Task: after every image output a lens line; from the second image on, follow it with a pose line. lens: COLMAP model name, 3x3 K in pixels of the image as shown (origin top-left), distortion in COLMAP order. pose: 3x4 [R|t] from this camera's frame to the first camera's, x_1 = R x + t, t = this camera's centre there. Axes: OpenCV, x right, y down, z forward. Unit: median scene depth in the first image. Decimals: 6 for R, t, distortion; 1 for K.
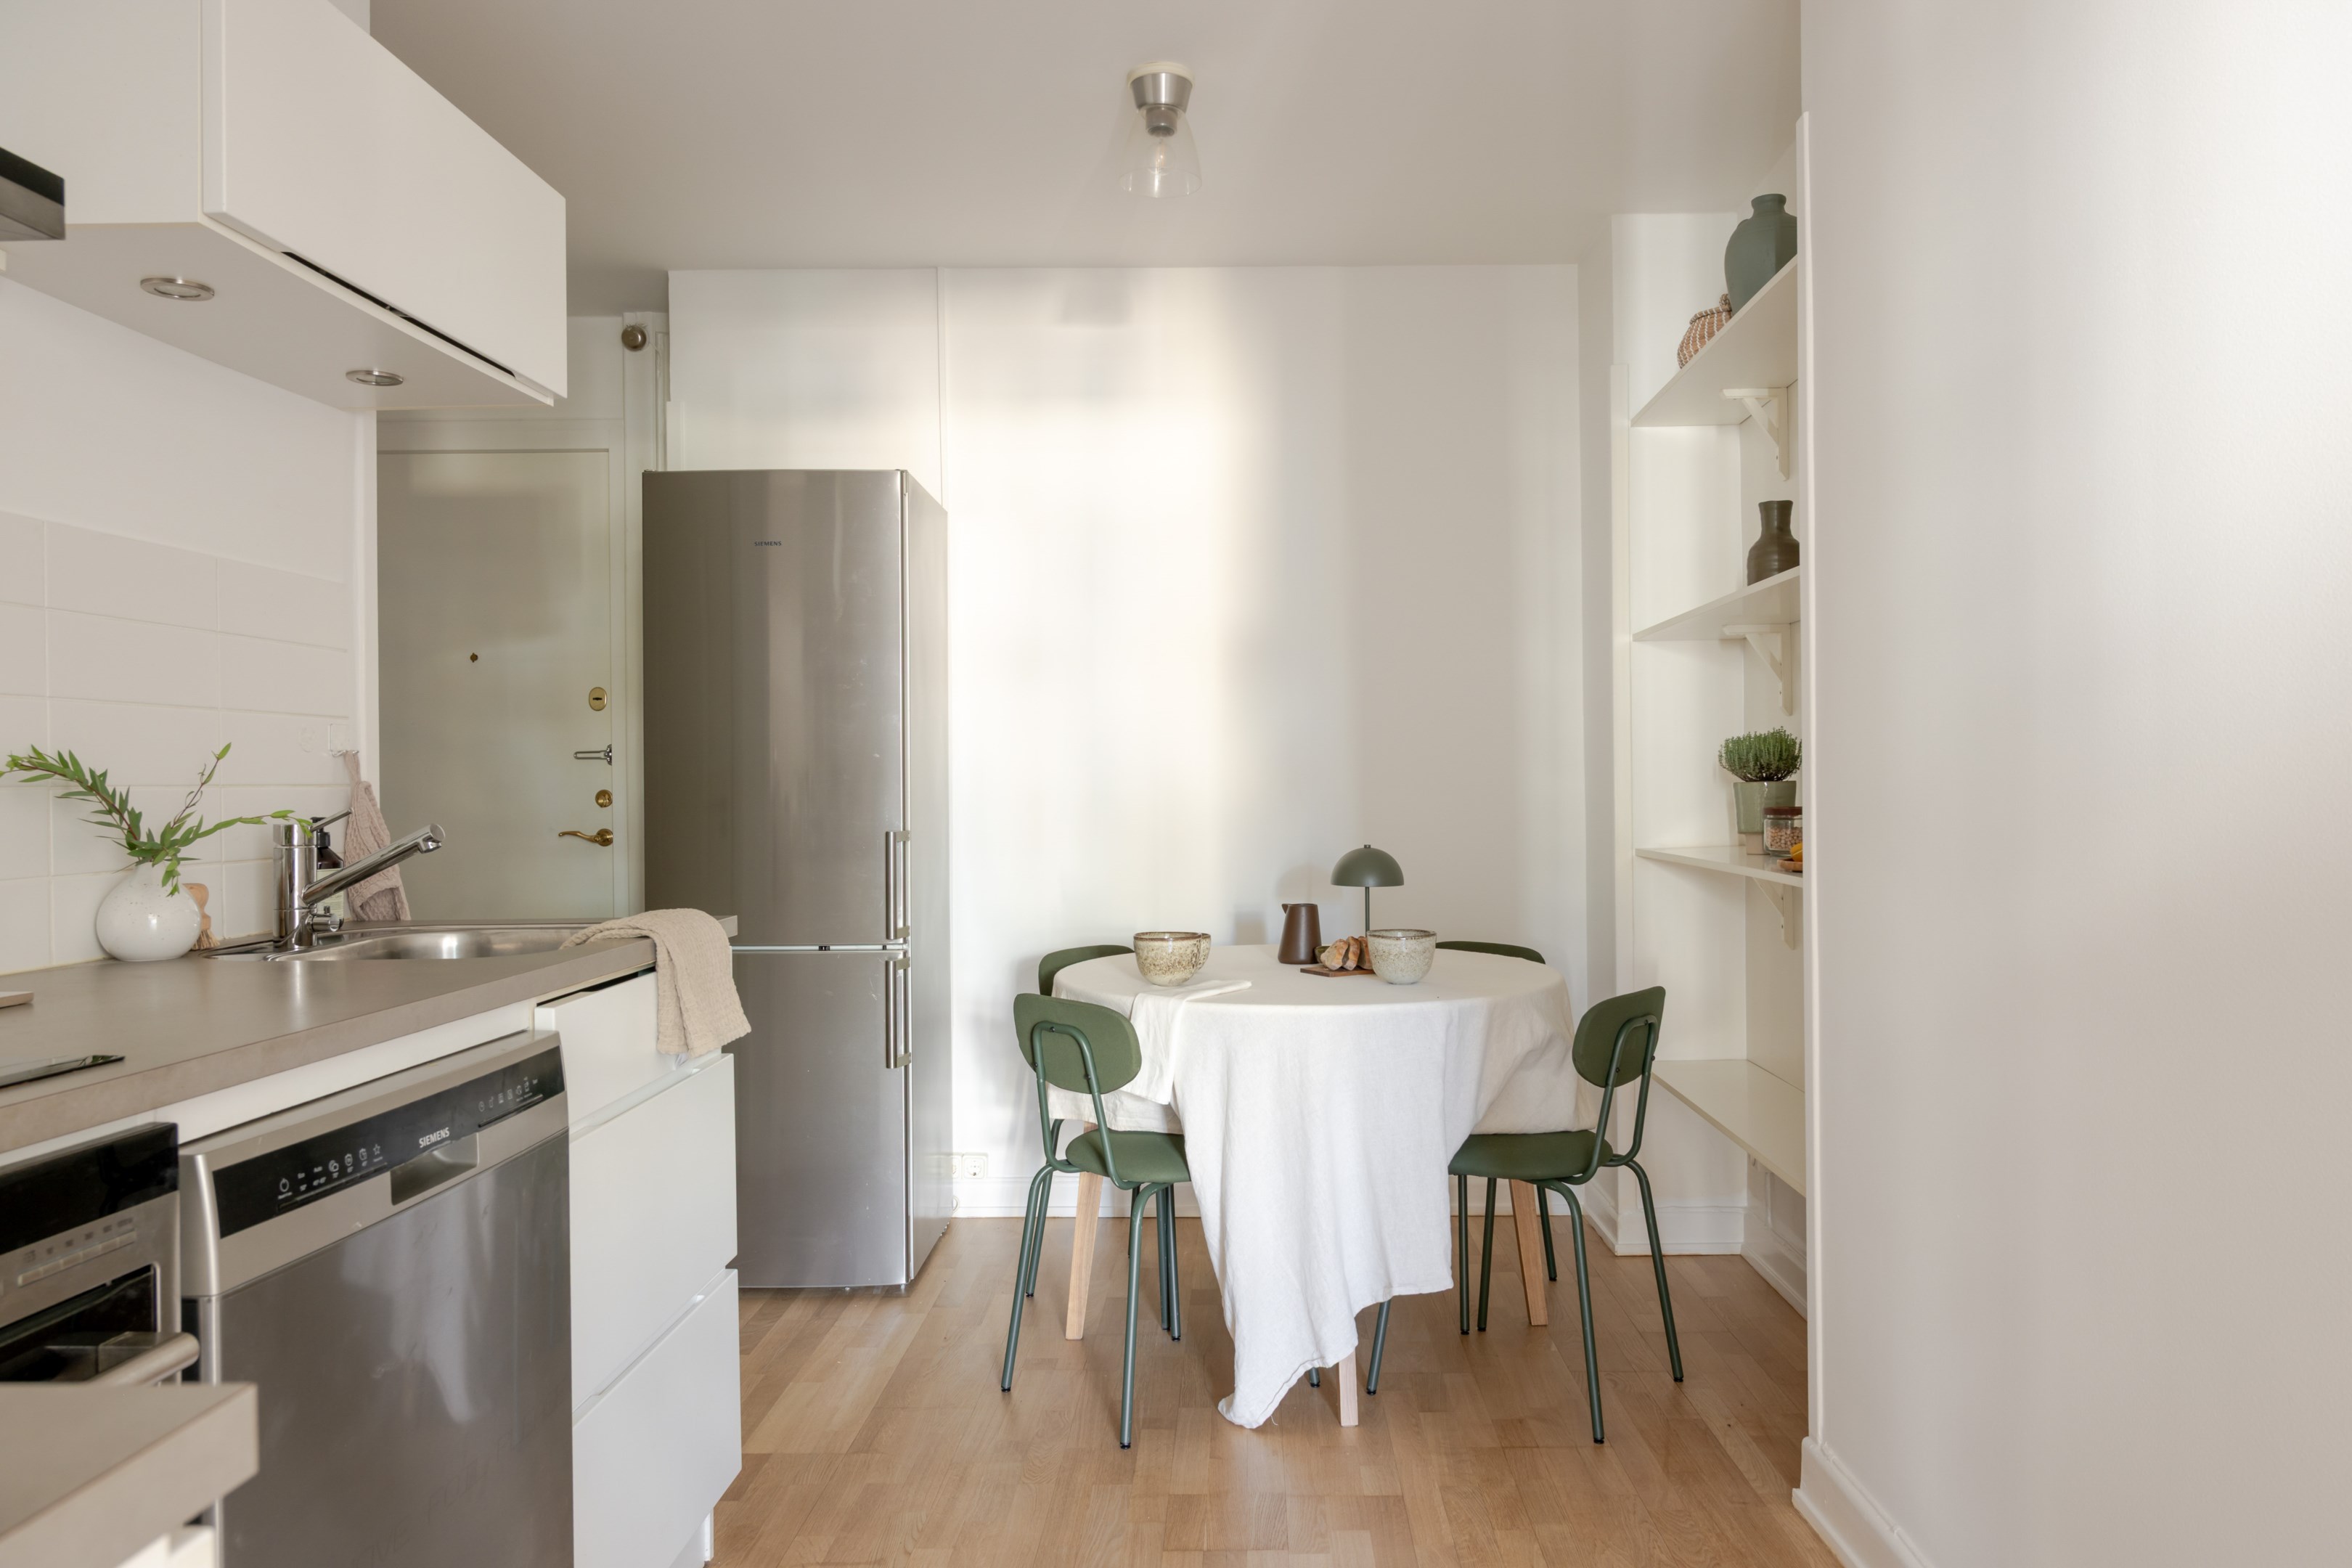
lens RADIAL K [[1607.3, 0, 1189.3], [0, 1607.3, 776.3], [0, 0, 1]] dist [-0.005298, -0.002067]
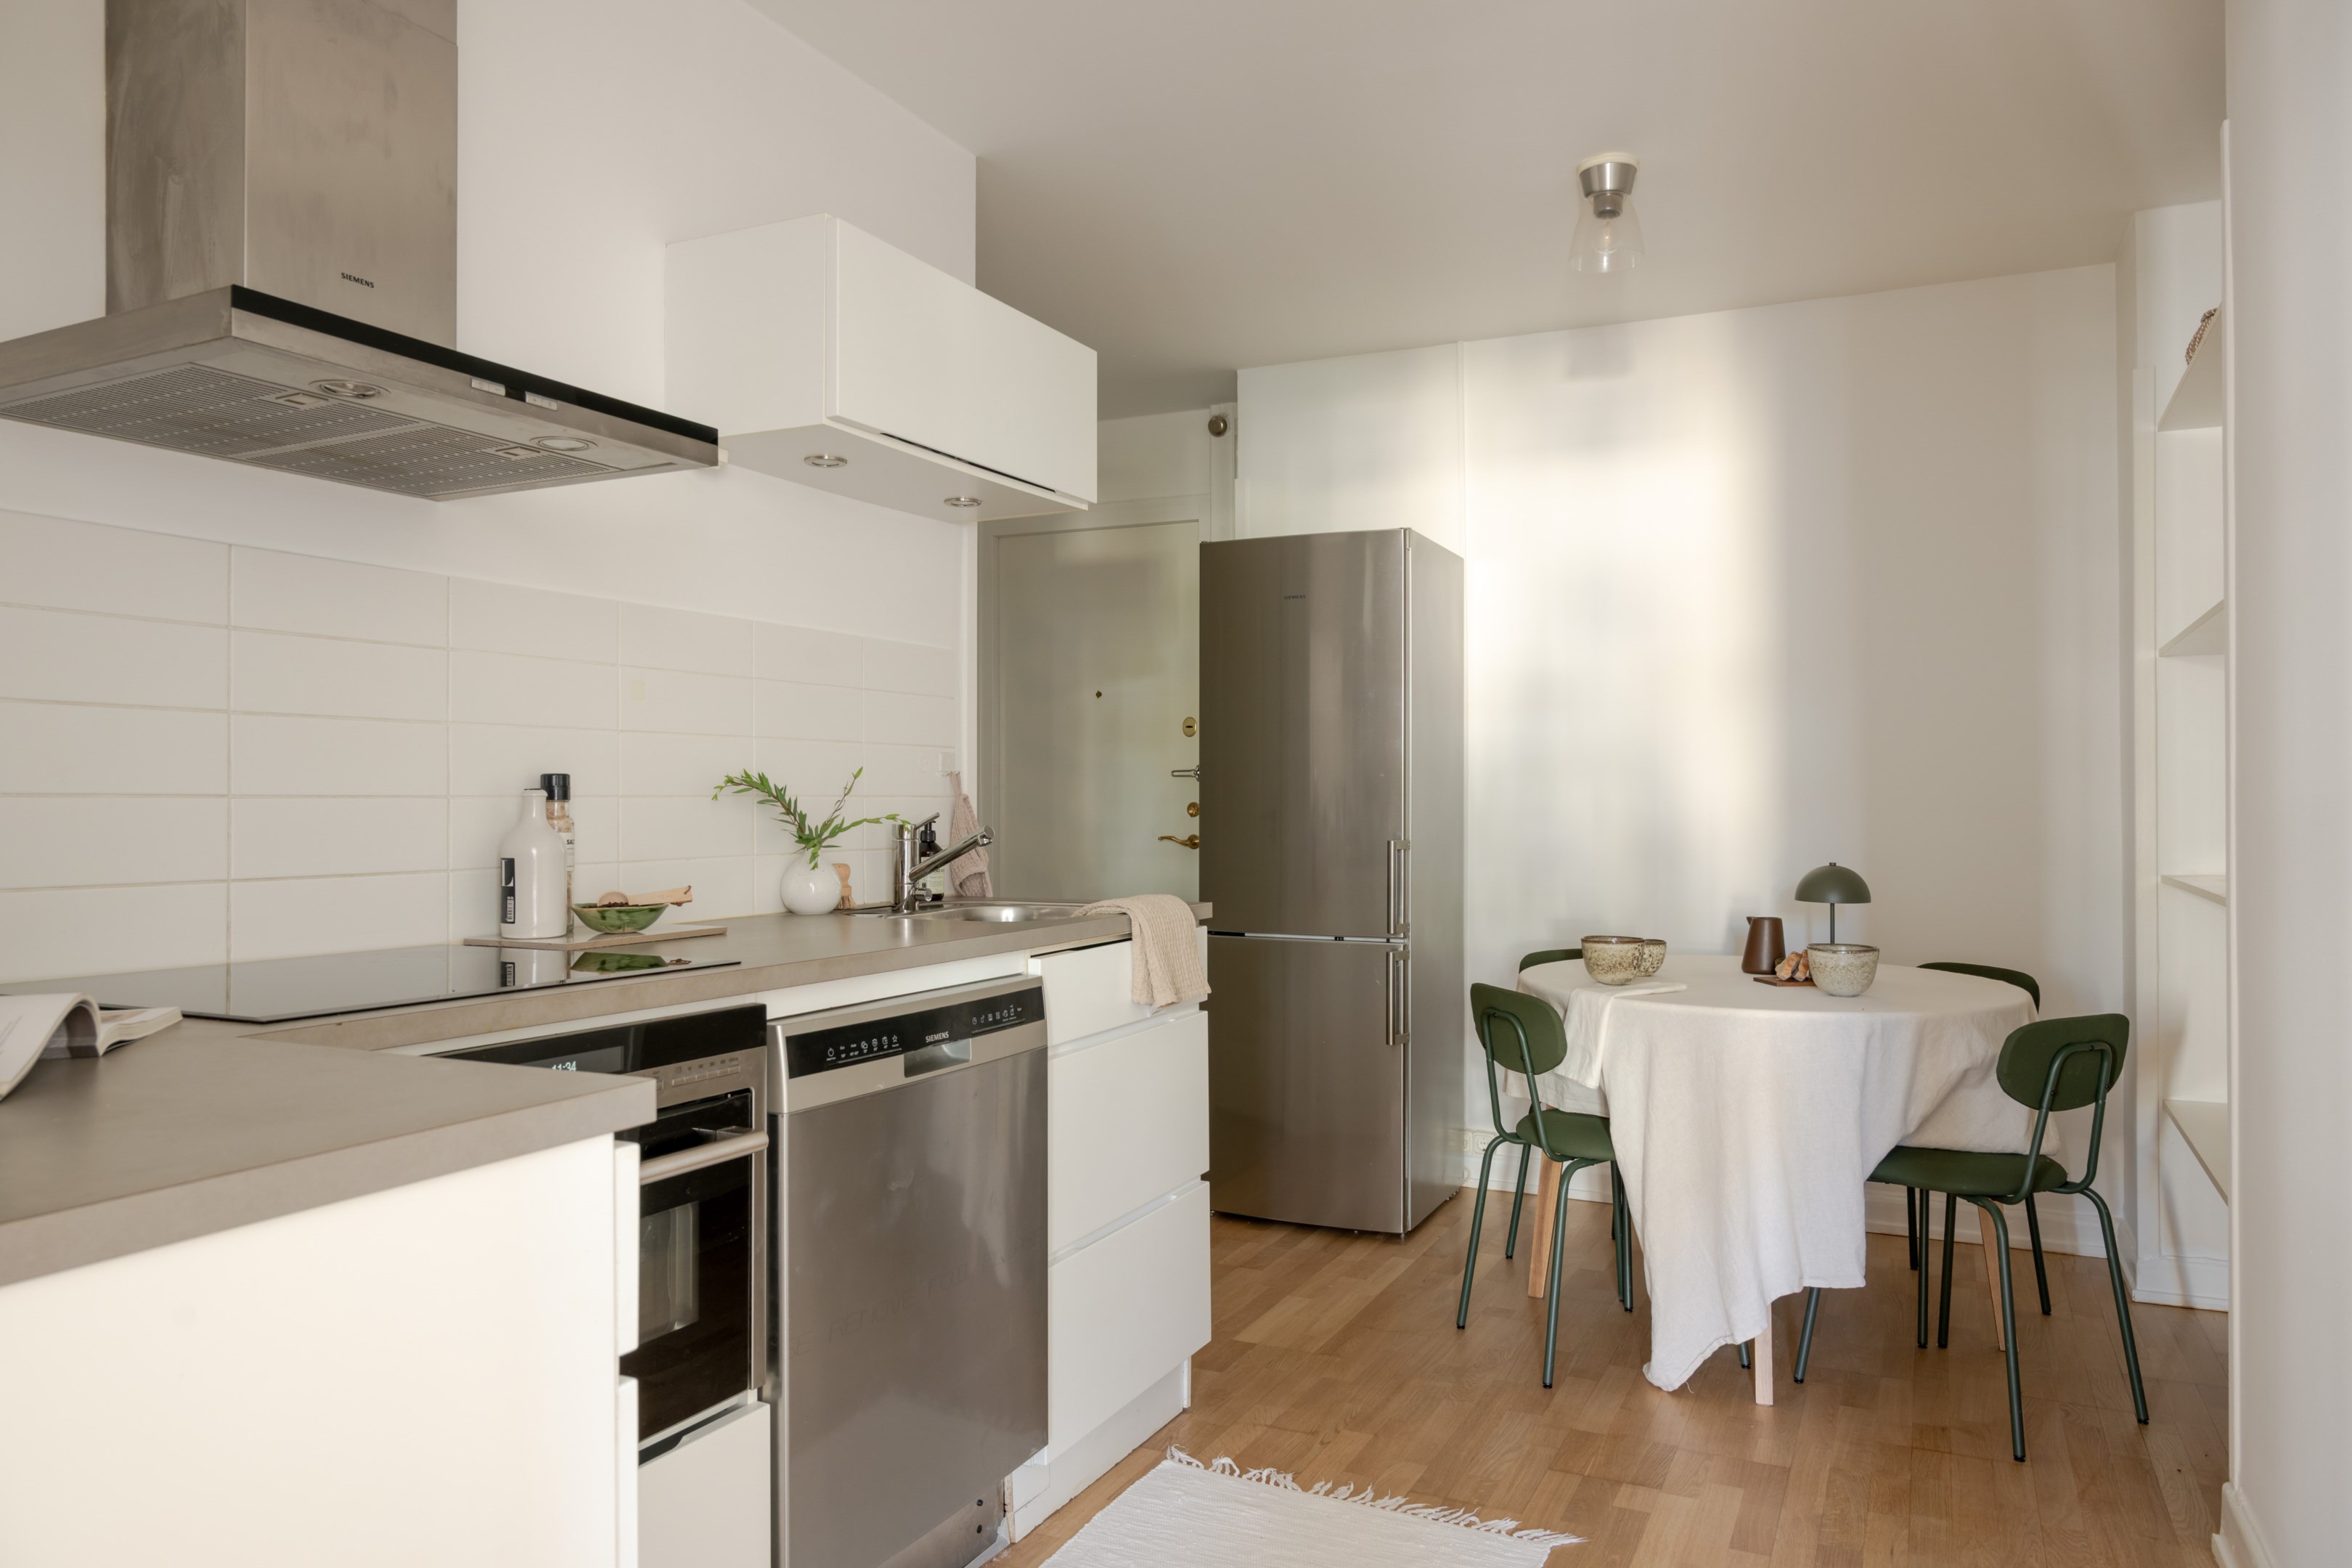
lens RADIAL K [[1607.3, 0, 1179.0], [0, 1607.3, 776.1], [0, 0, 1]] dist [-0.005298, -0.002067]
pose [[0.903321, 0.003322, -0.428953, 0.203794], [-0.007140, 0.999948, -0.007290, -0.002954], [0.428907, 0.009648, 0.903297, -0.134854]]
